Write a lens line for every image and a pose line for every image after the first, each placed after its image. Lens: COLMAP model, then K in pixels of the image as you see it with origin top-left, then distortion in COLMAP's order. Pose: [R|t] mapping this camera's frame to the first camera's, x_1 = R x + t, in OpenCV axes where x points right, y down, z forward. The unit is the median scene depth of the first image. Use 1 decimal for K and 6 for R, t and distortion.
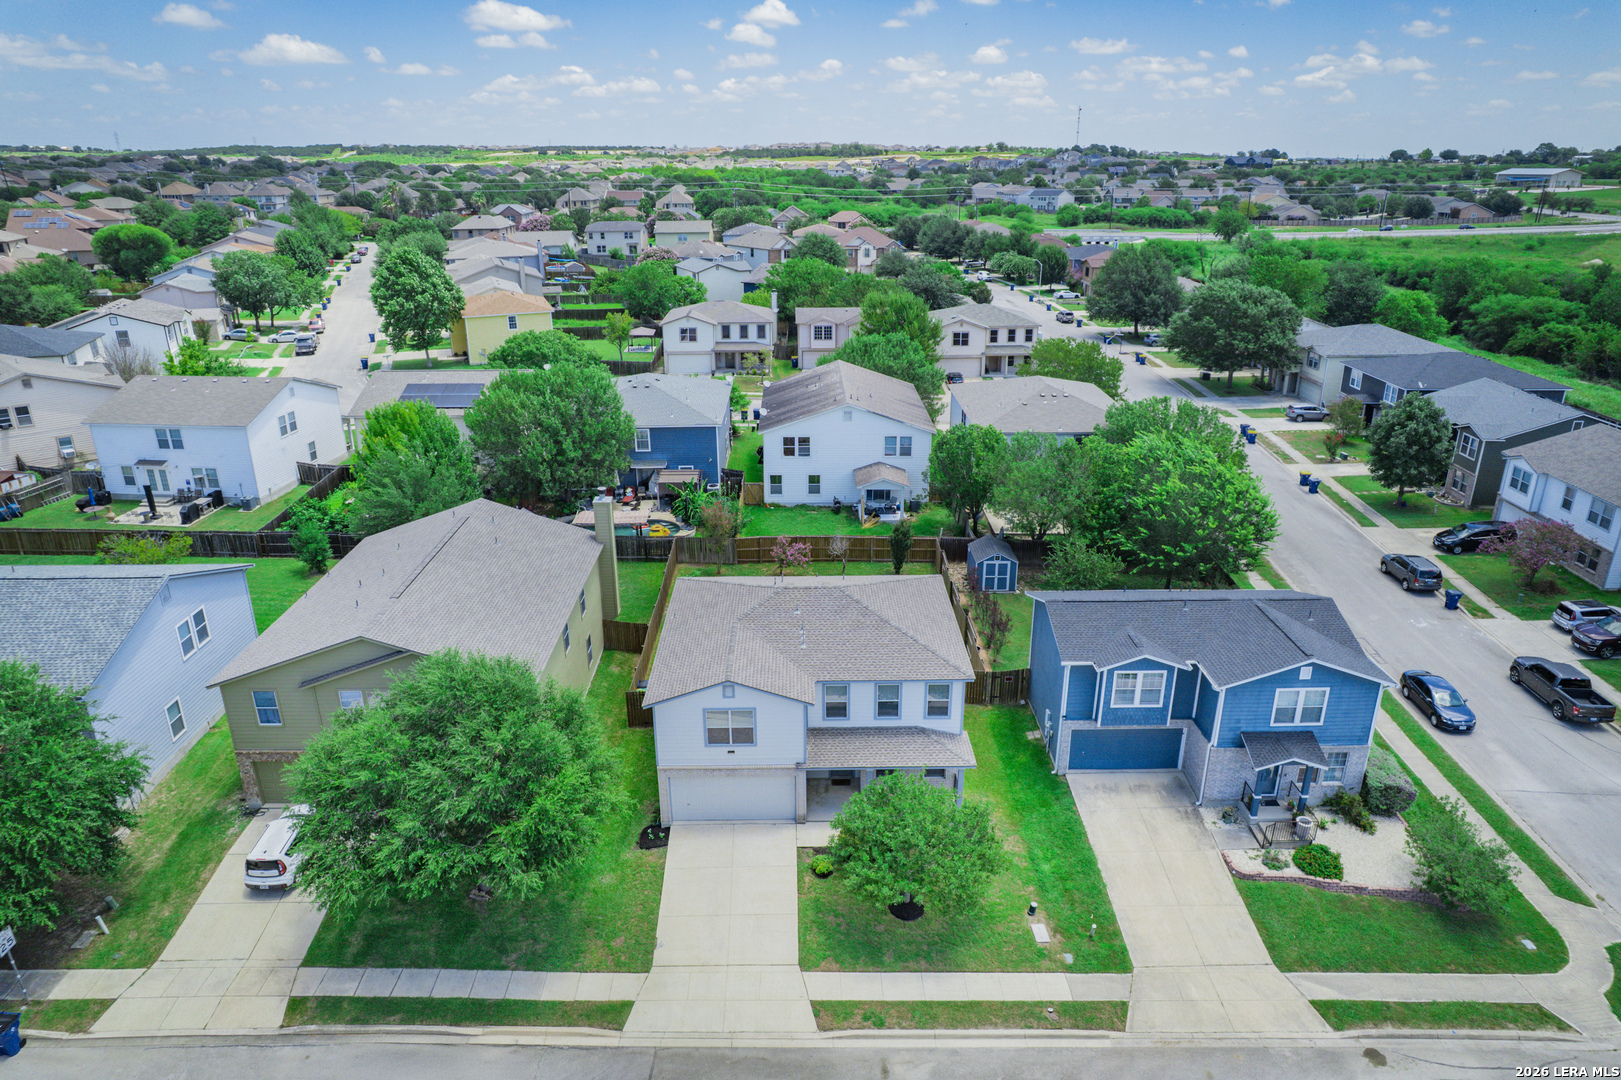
lens RADIAL K [[1030.7, 0, 815.8], [0, 1030.7, 546.8], [0, 0, 1]] dist [-0.063610, 0.055428]
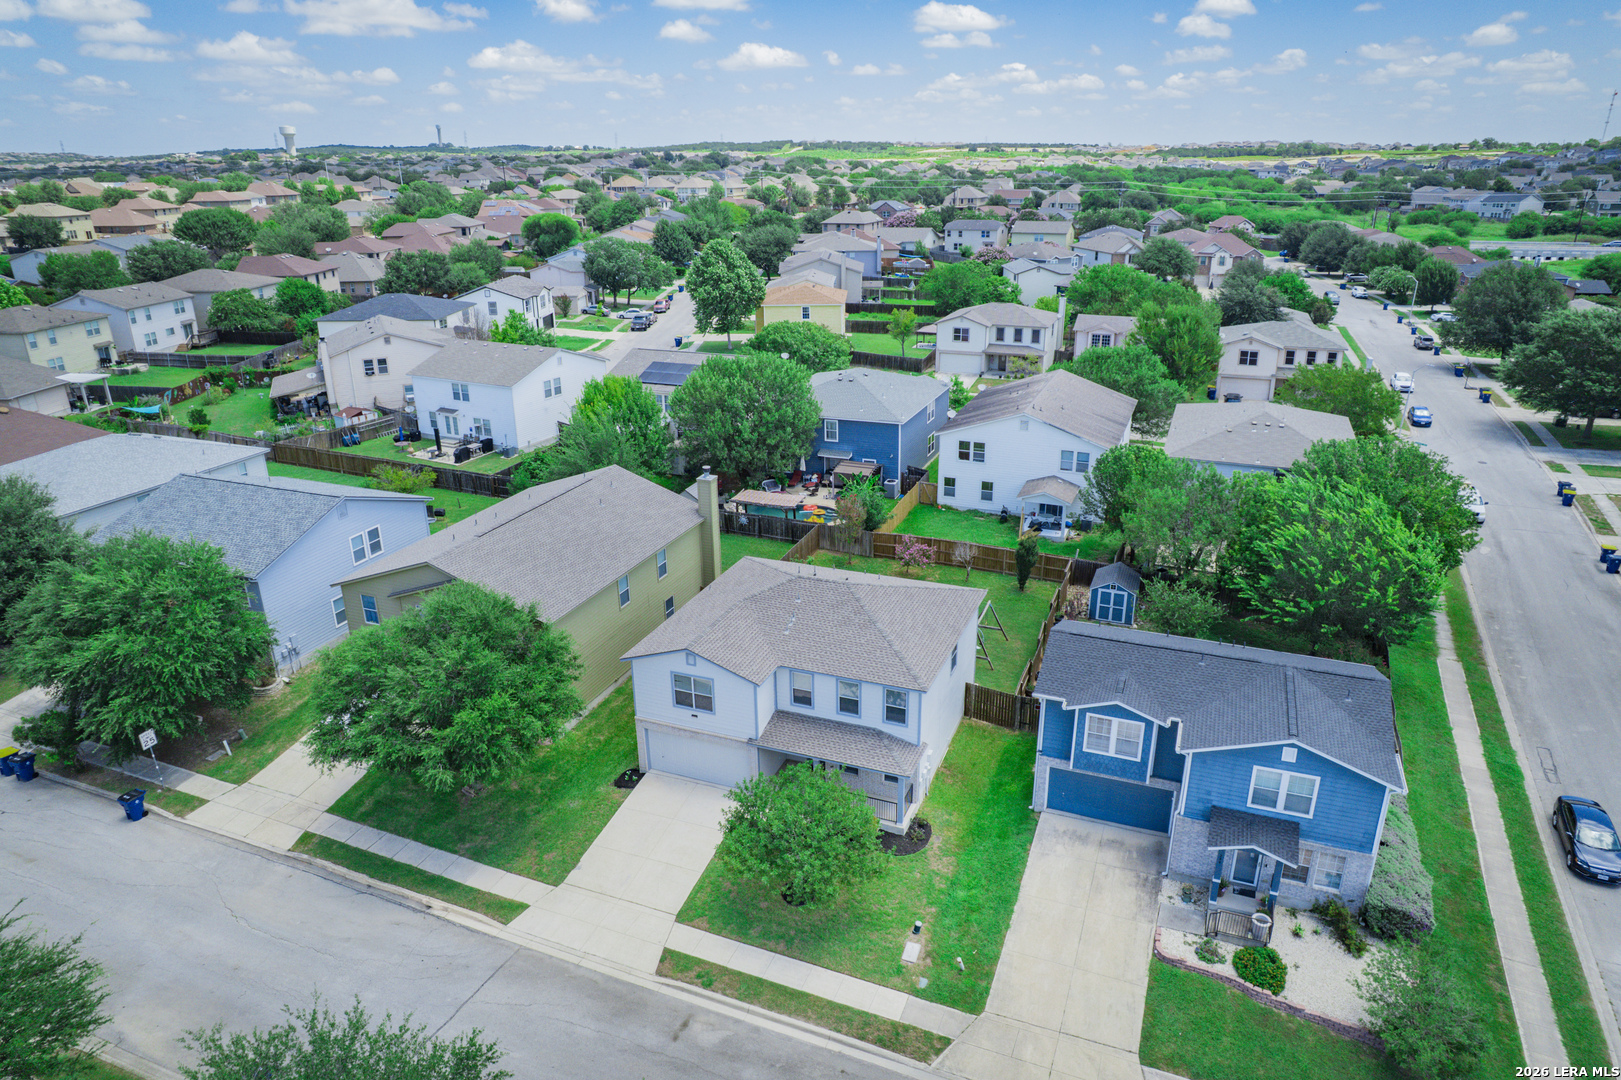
lens RADIAL K [[1030.7, 0, 813.2], [0, 1030.7, 540.5], [0, 0, 1]] dist [-0.063610, 0.055428]
pose [[0.922837, 0.131289, -0.362126, 0.318461], [-0.132402, 0.990955, 0.021861, -0.019267], [0.361721, 0.027773, 0.931873, 0.021983]]
